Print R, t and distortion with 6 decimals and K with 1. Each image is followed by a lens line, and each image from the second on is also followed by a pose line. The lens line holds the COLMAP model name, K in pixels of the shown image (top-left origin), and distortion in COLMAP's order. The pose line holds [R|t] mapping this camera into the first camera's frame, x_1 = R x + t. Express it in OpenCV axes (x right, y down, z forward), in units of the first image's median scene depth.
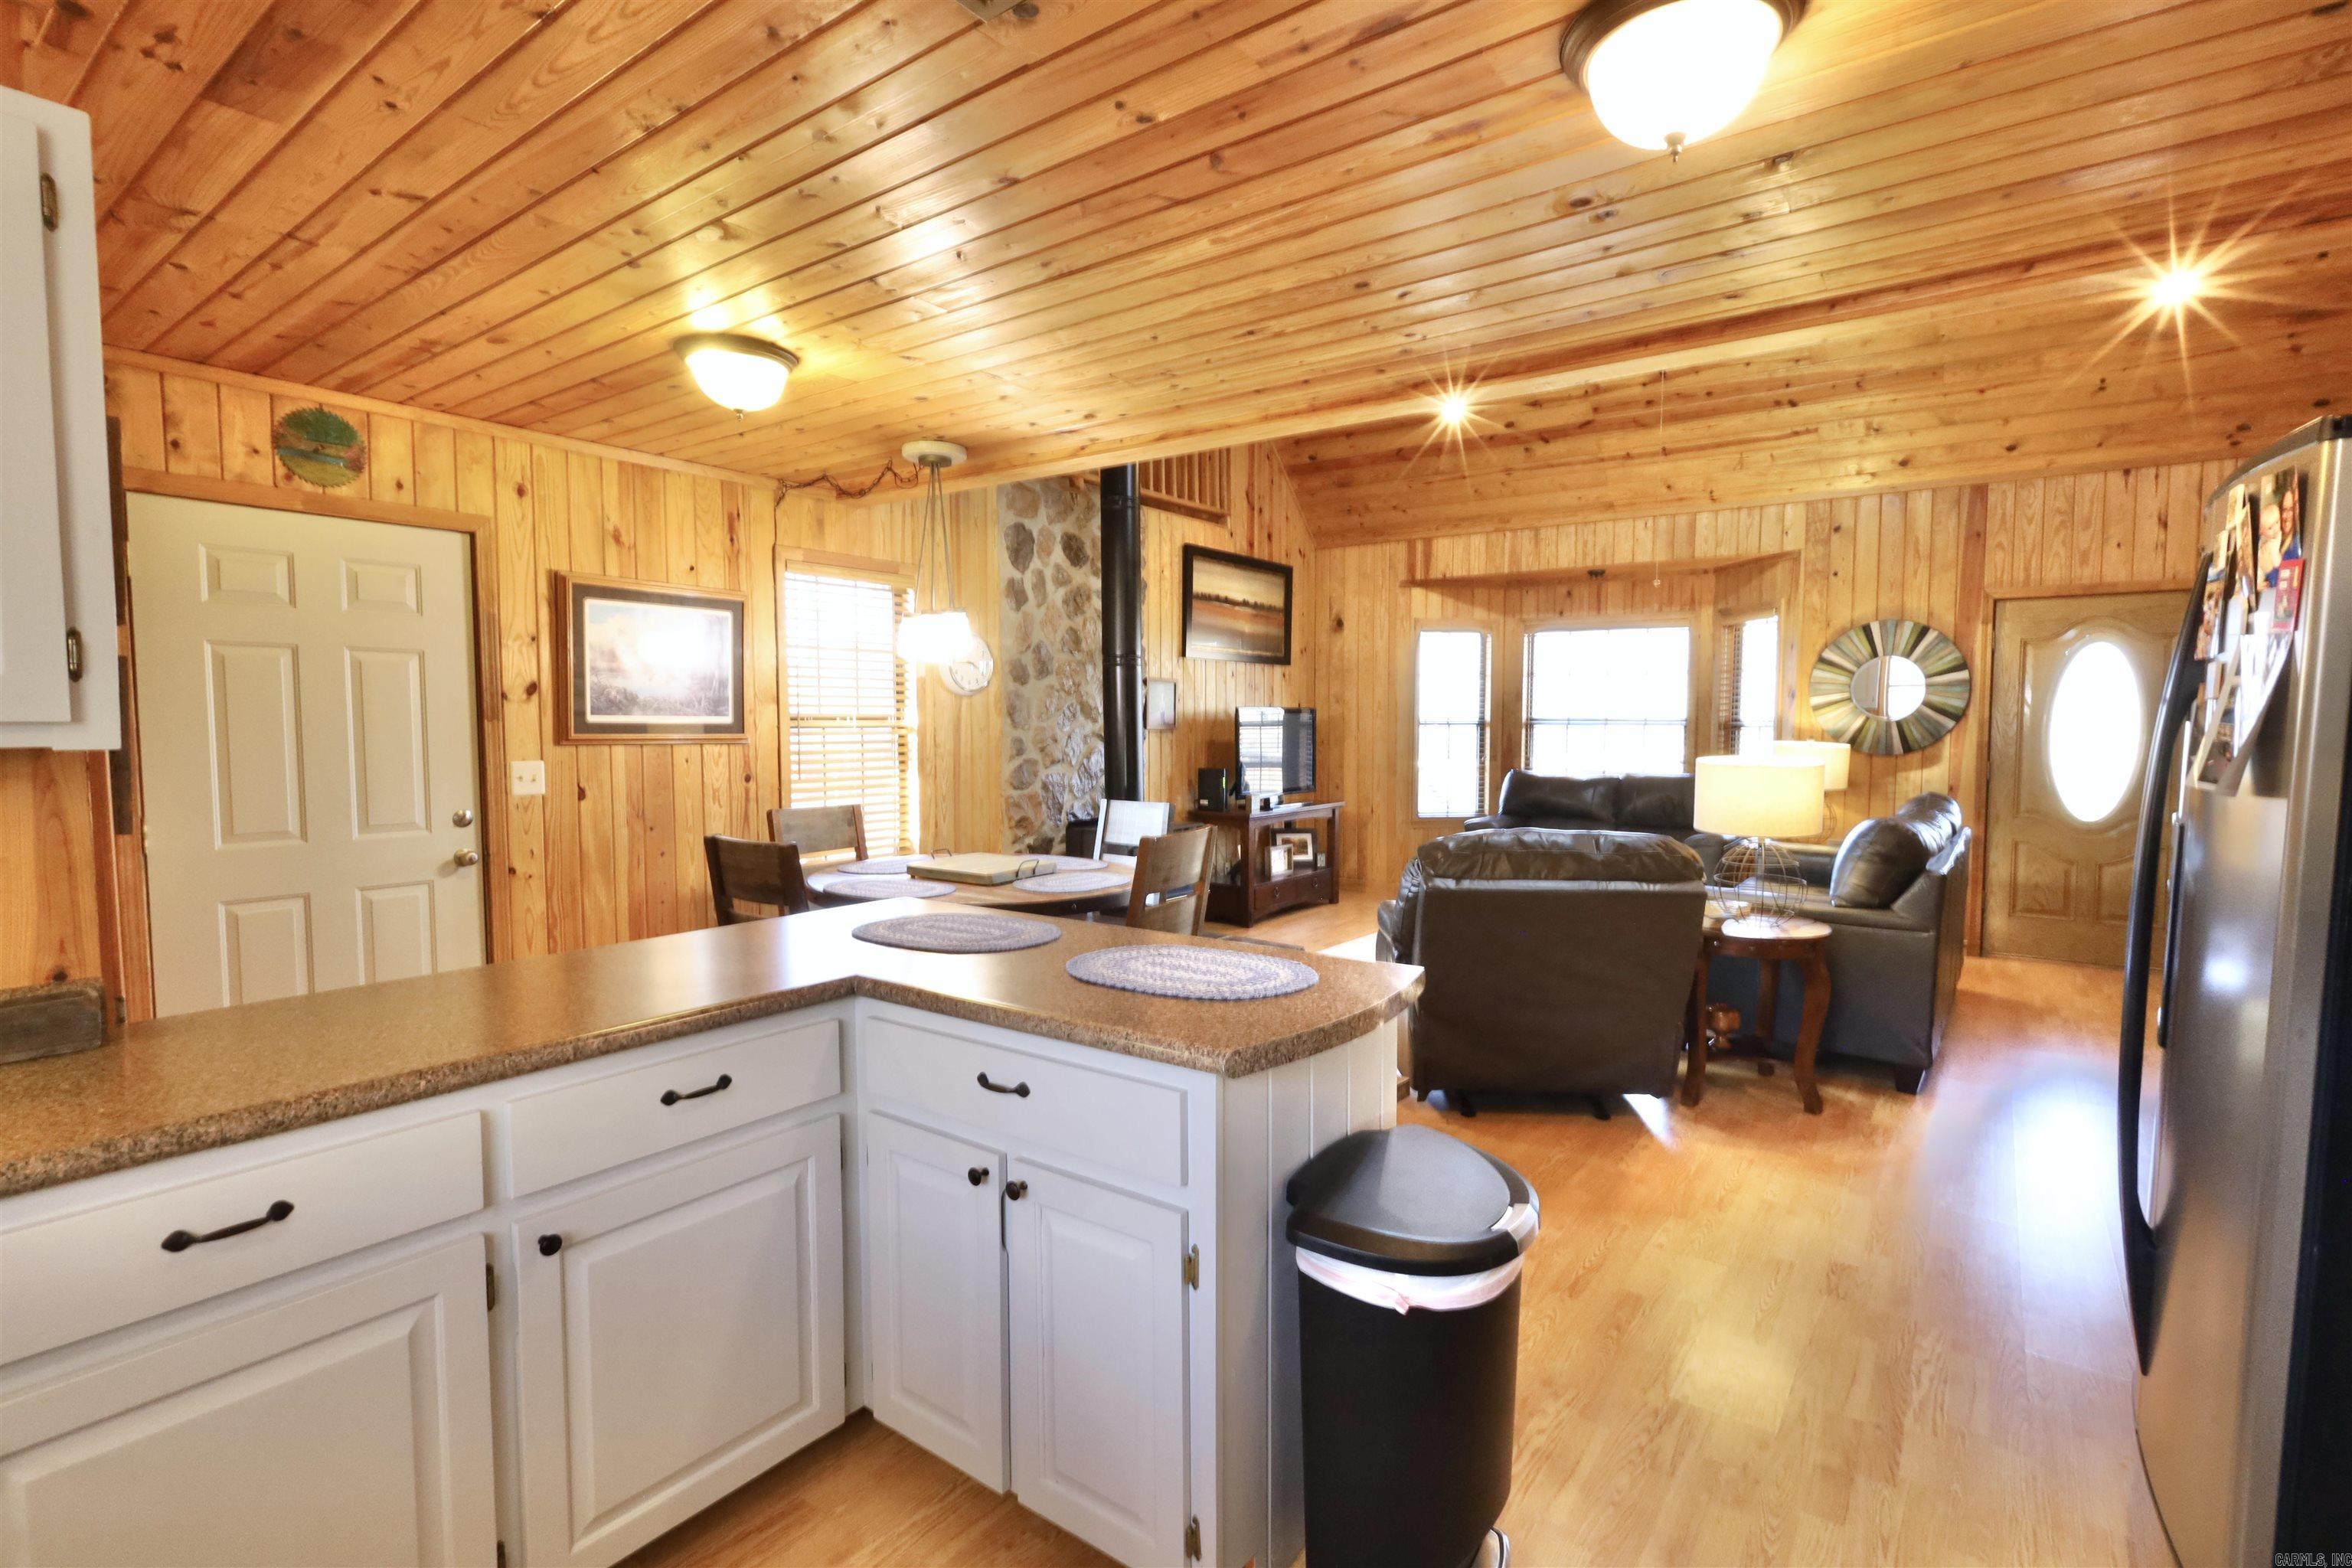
lens RADIAL K [[1092.5, 0, 1181.2], [0, 1092.5, 787.4], [0, 0, 1]] dist [-0.000886, 0.001682]
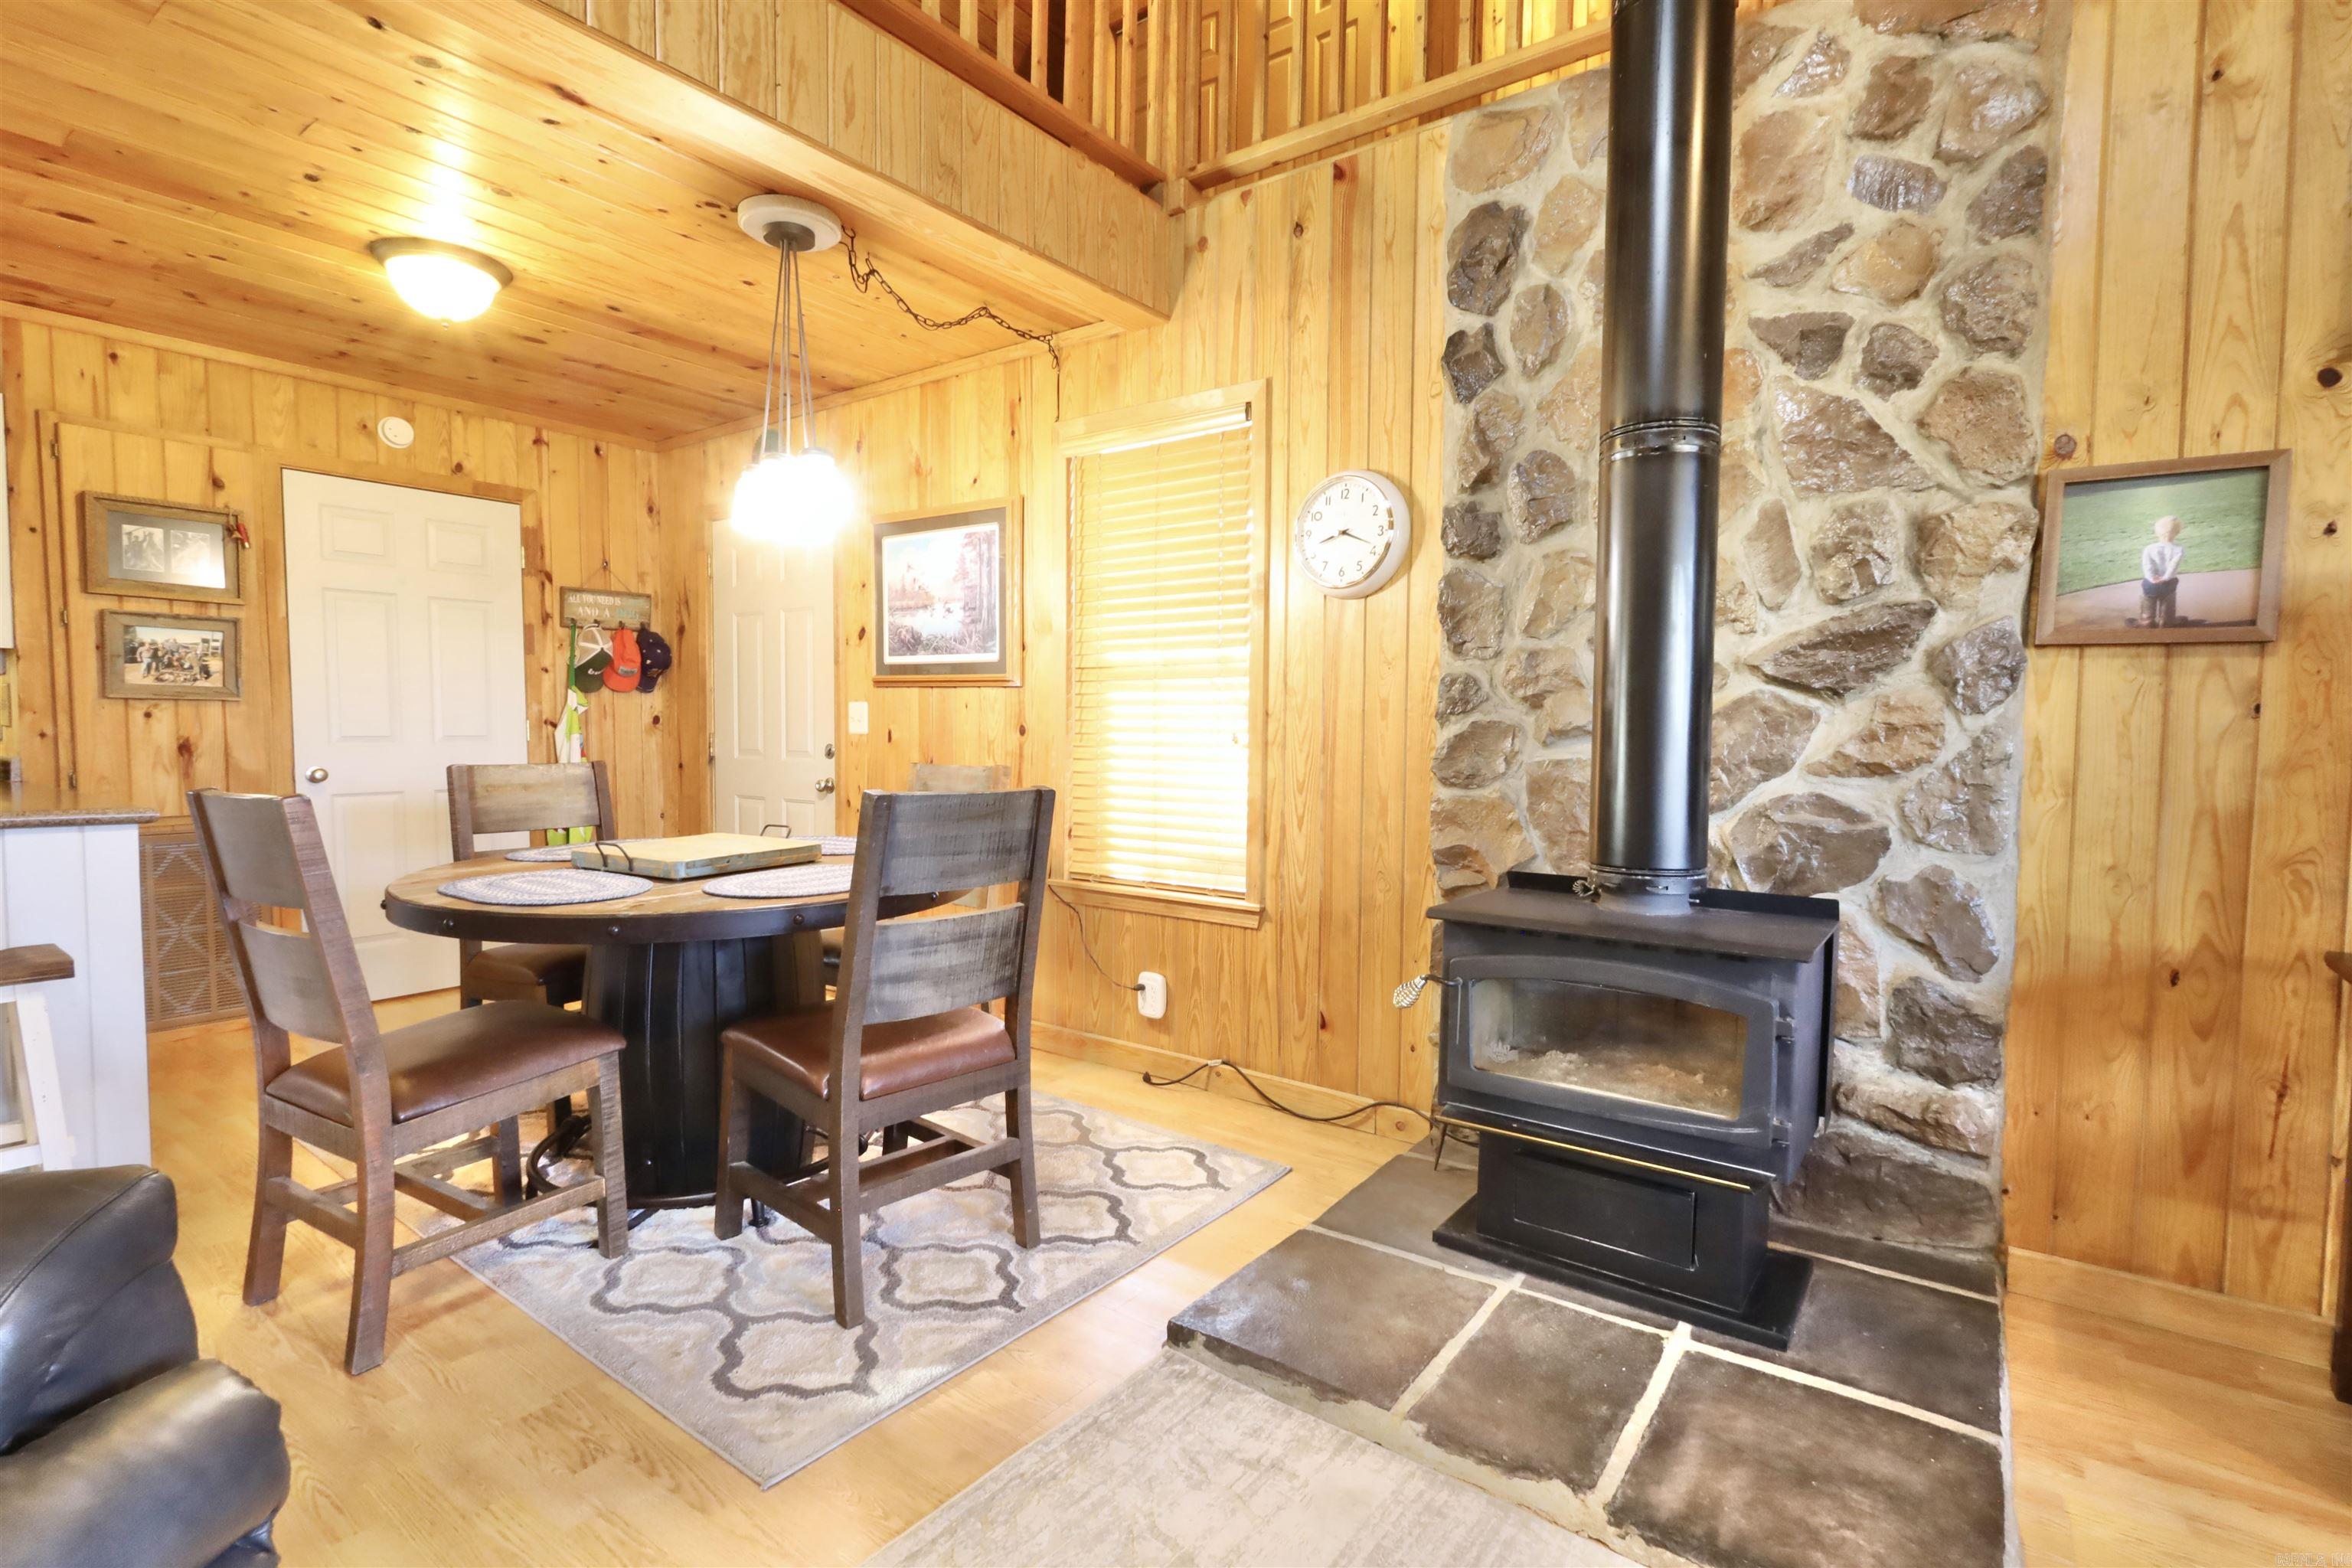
lens RADIAL K [[1092.5, 0, 1179.3], [0, 1092.5, 784.0], [0, 0, 1]] dist [-0.000886, 0.001682]
pose [[0.011189, 0.051312, -0.998620, 0.294735], [-0.072698, 0.996081, 0.050367, -0.013125], [0.997291, 0.072034, 0.014875, 0.816838]]
